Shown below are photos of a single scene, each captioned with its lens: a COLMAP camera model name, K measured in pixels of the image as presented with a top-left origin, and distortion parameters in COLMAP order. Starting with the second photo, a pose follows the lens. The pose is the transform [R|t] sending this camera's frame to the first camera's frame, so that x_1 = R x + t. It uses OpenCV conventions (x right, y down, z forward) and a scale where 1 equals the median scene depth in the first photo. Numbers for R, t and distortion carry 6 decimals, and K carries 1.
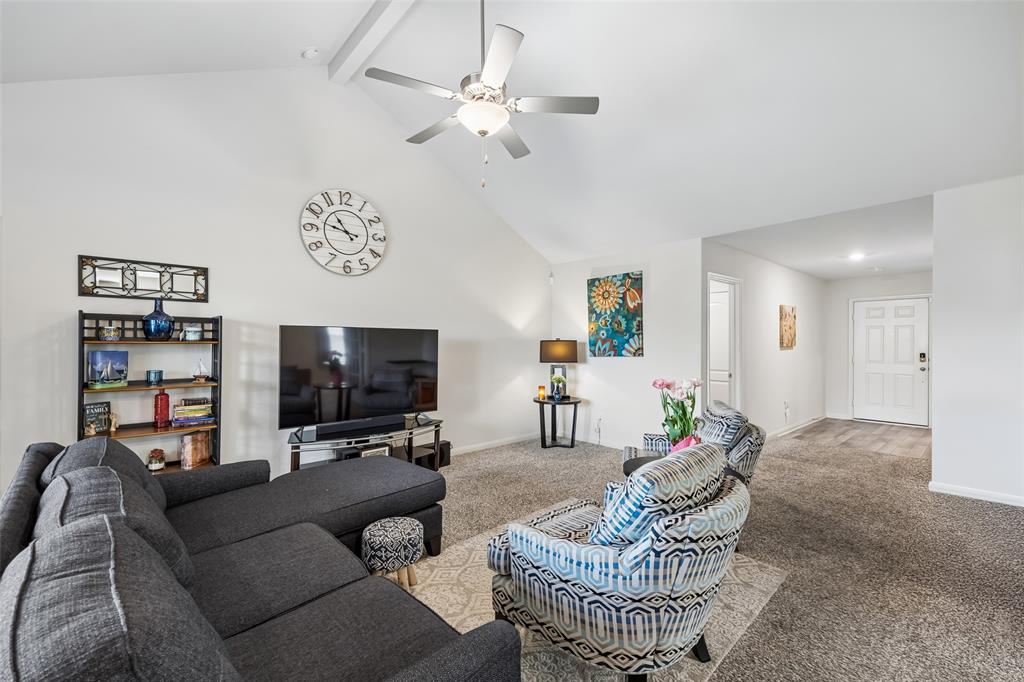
lens RADIAL K [[435.4, 0, 505.3], [0, 435.4, 342.2], [0, 0, 1]] dist [0.031564, 0.000123]
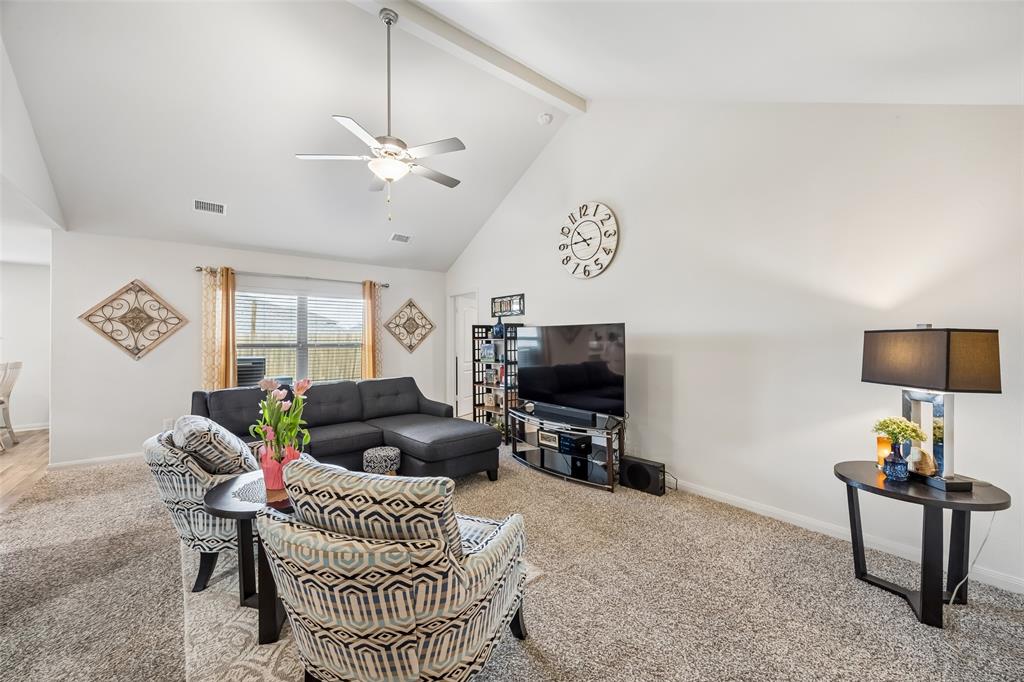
lens RADIAL K [[398.8, 0, 508.5], [0, 398.8, 335.0], [0, 0, 1]] dist [0.002237, 0.000309]
pose [[-0.079014, -0.010546, -0.996818, 0.543125], [0.005228, 0.999926, -0.010994, 0.001255], [0.996860, -0.006080, -0.078953, 0.716454]]
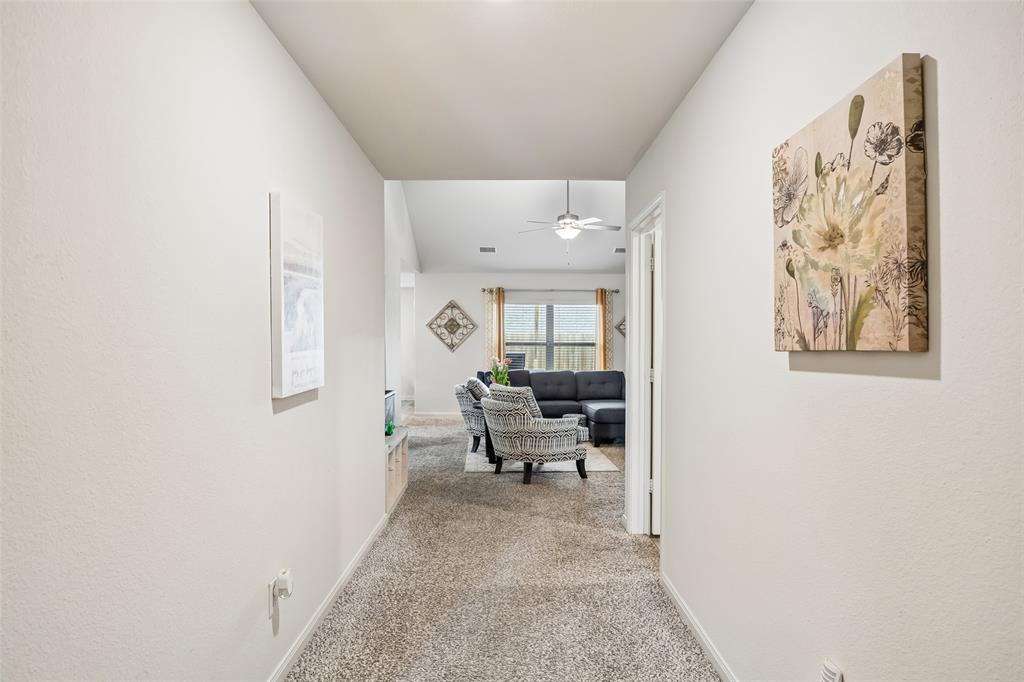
lens RADIAL K [[636.5, 0, 514.1], [0, 636.5, 341.2], [0, 0, 1]] dist [-0.000239, -0.000006]
pose [[-0.667901, 0.001833, -0.744248, 1.187481], [-0.000341, 0.999996, 0.002768, -0.000684], [0.744250, 0.002103, -0.667897, 1.419116]]
